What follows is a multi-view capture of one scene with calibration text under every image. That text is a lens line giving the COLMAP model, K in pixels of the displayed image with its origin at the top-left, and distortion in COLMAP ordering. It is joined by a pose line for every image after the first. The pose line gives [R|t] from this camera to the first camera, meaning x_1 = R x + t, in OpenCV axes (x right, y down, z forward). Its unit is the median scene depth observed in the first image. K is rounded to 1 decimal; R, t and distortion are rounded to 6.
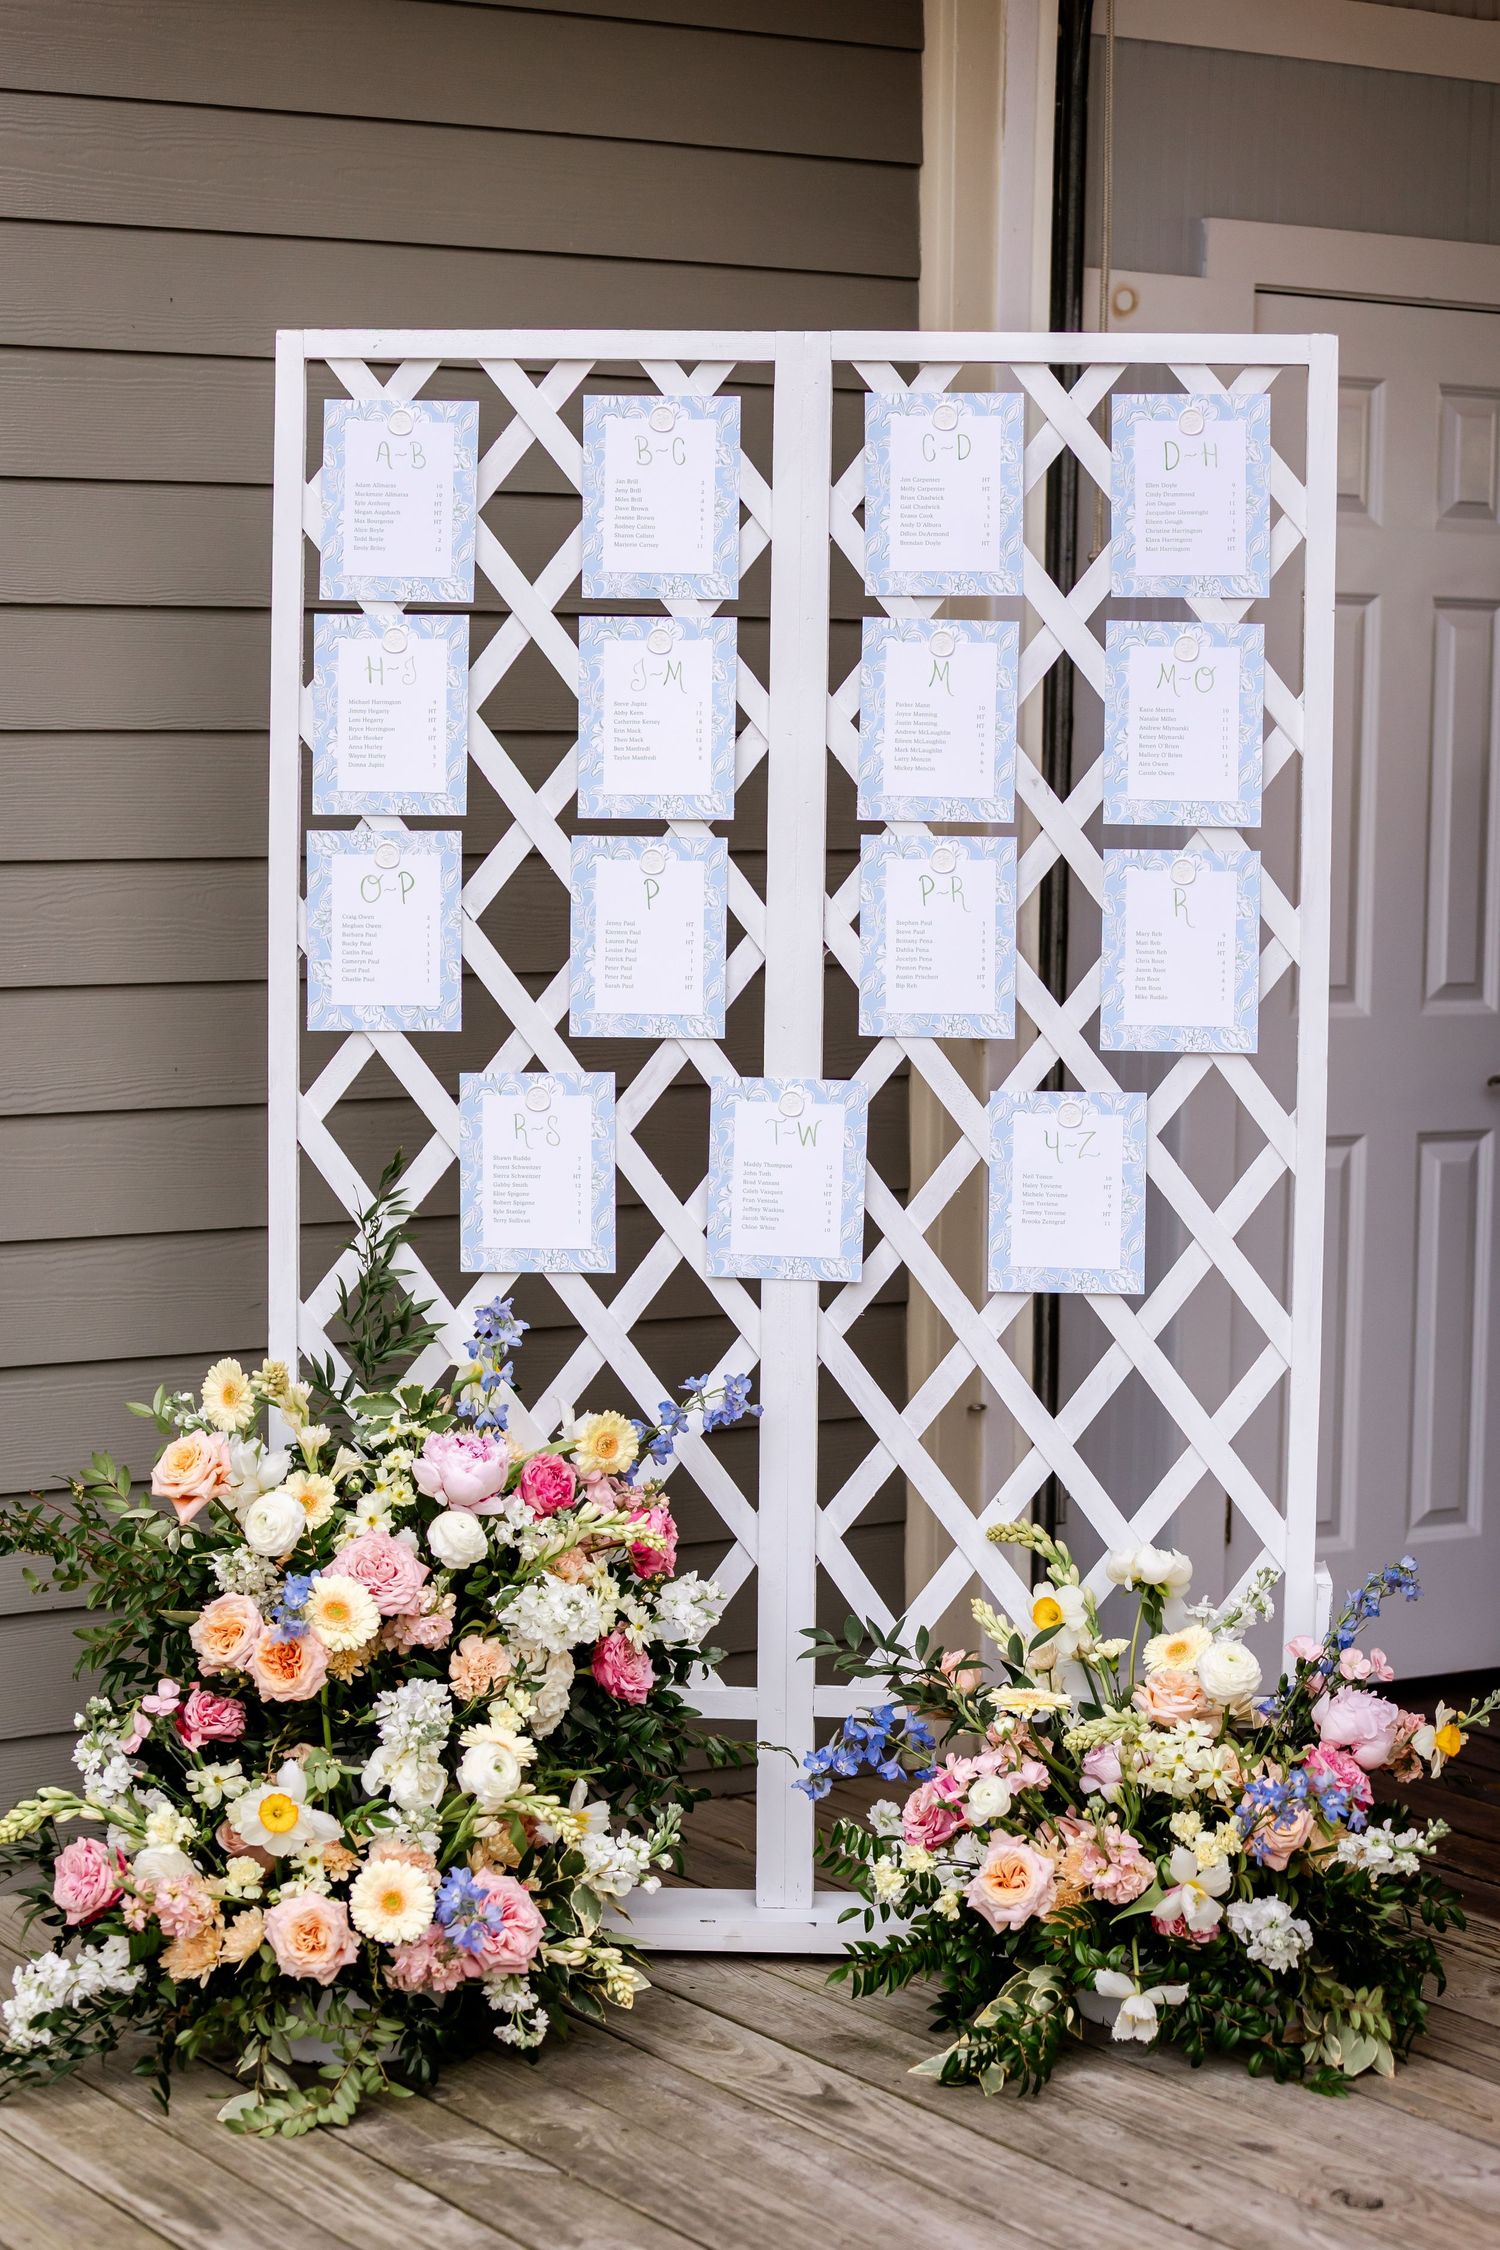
lens RADIAL K [[4538.9, 0, 750.5], [0, 4538.9, 1126.2], [0, 0, 1]] dist [0.039753, 0.000000]
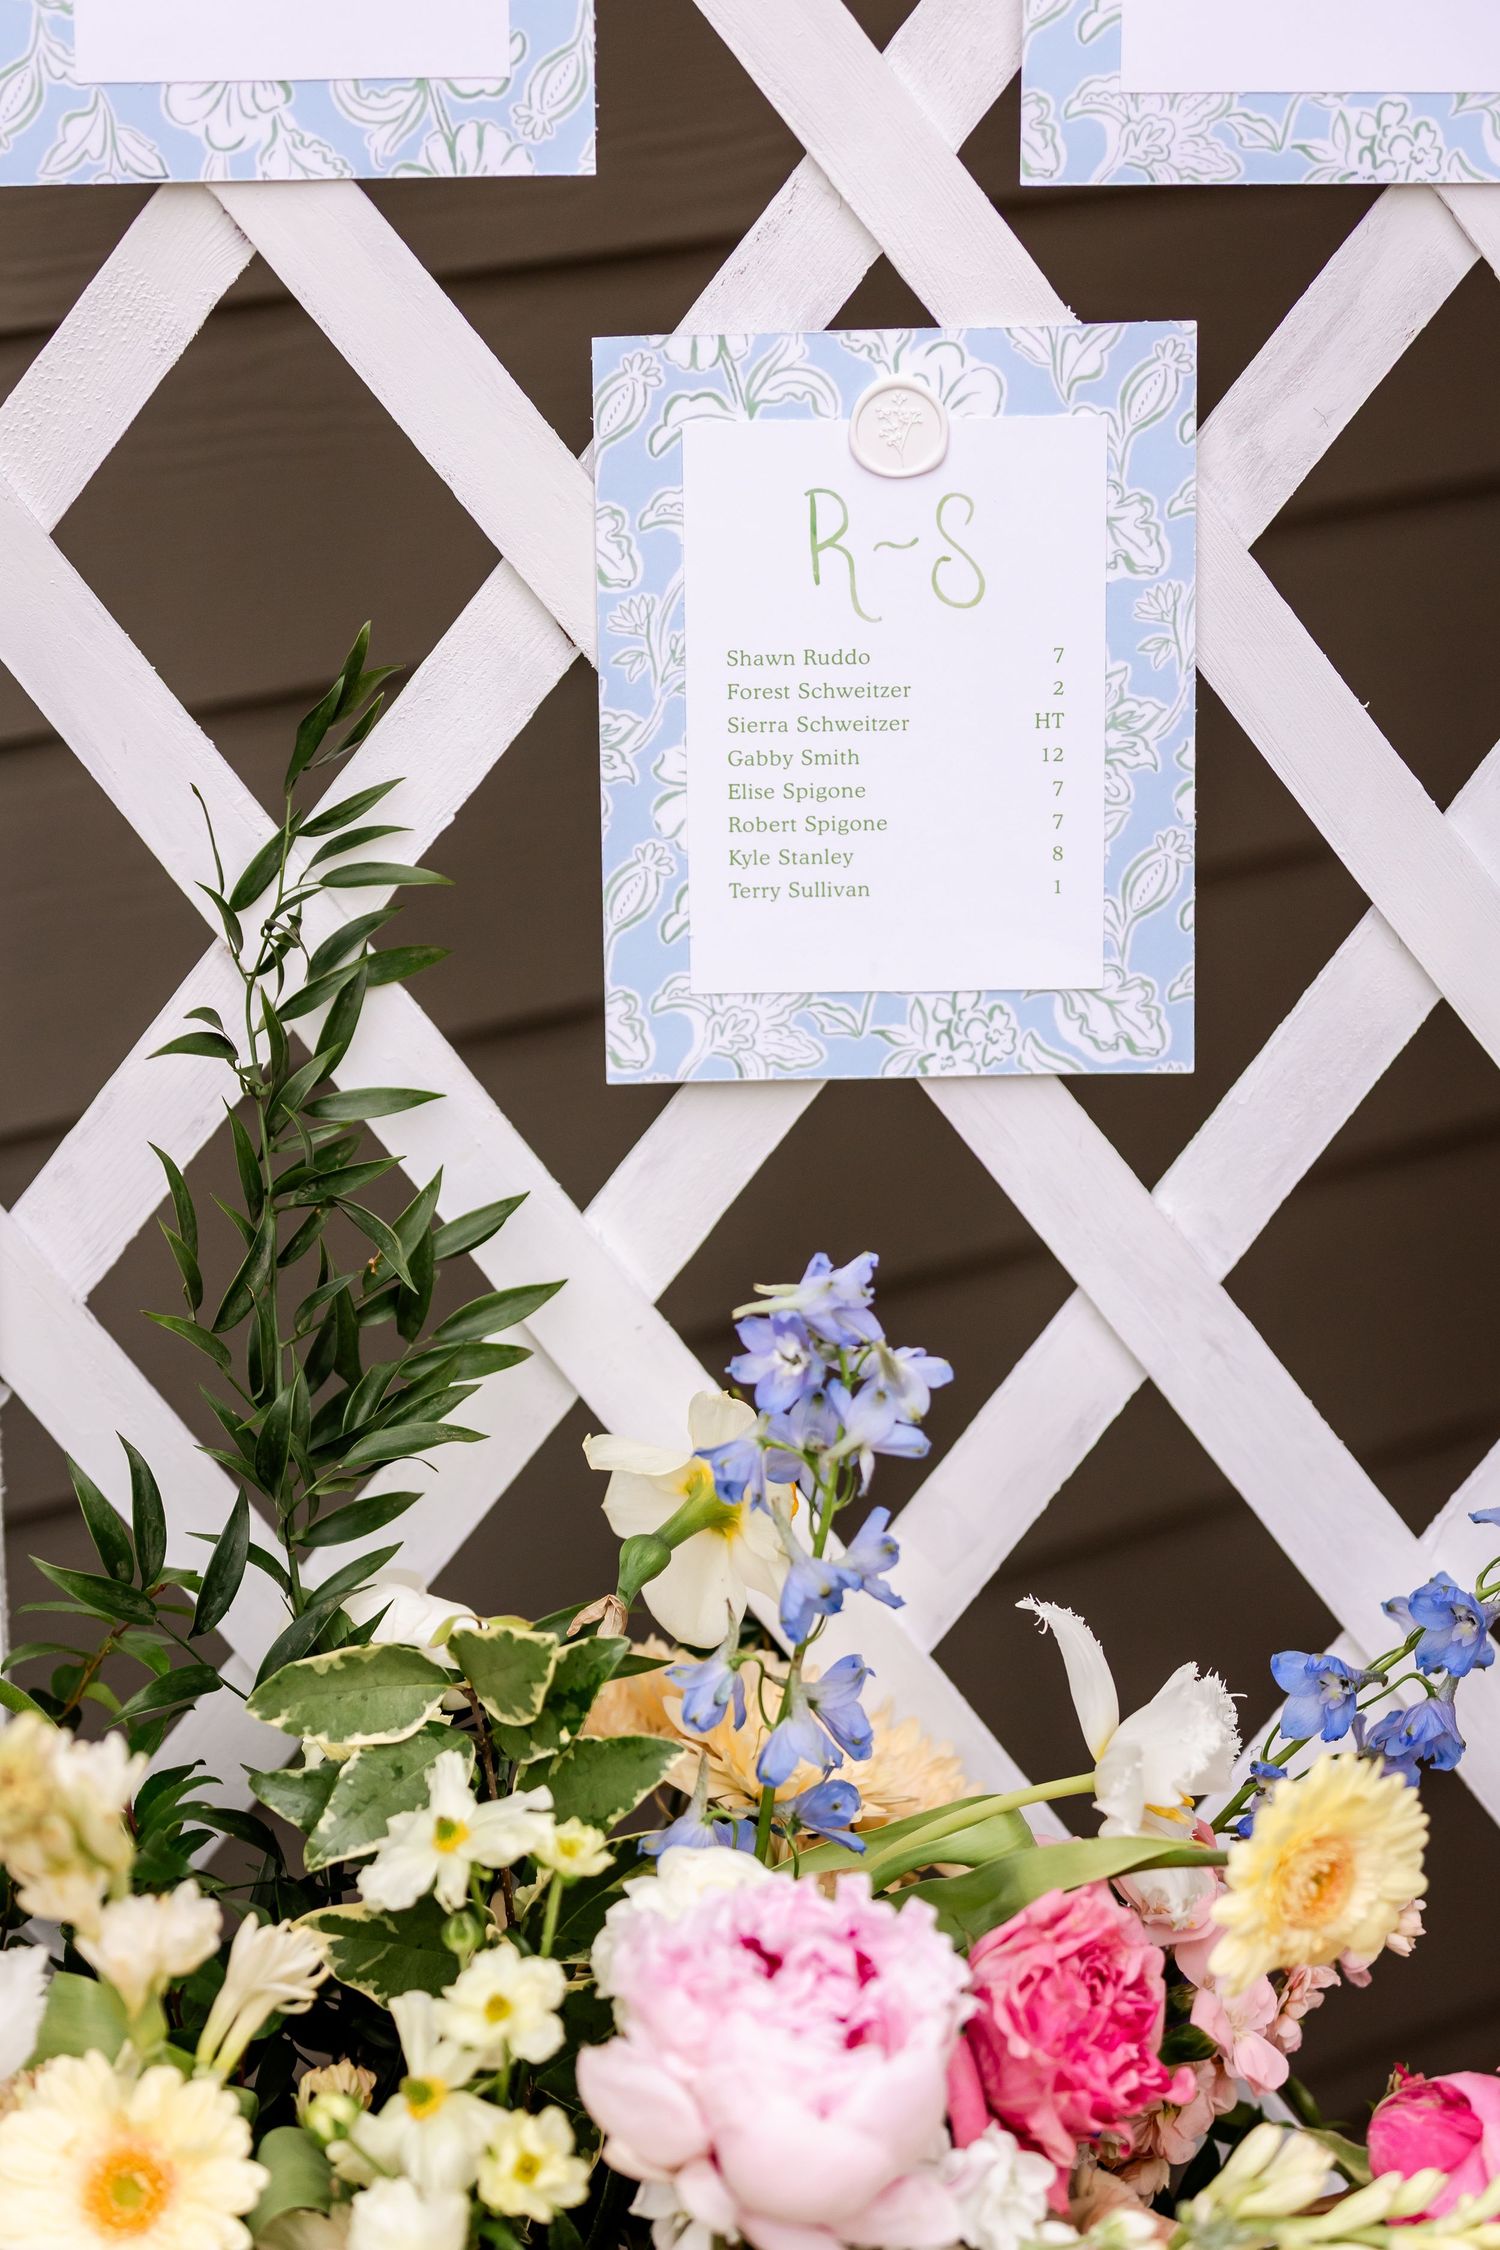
lens RADIAL K [[5670.2, 0, 748.9], [0, 5670.2, 1124.6], [0, 0, 1]] dist [-0.134962, 0.000000]
pose [[0.995661, -0.041740, 0.083164, -0.083413], [0.023447, 0.977450, 0.209862, -0.034957], [-0.090048, -0.207002, 0.974188, 0.678172]]
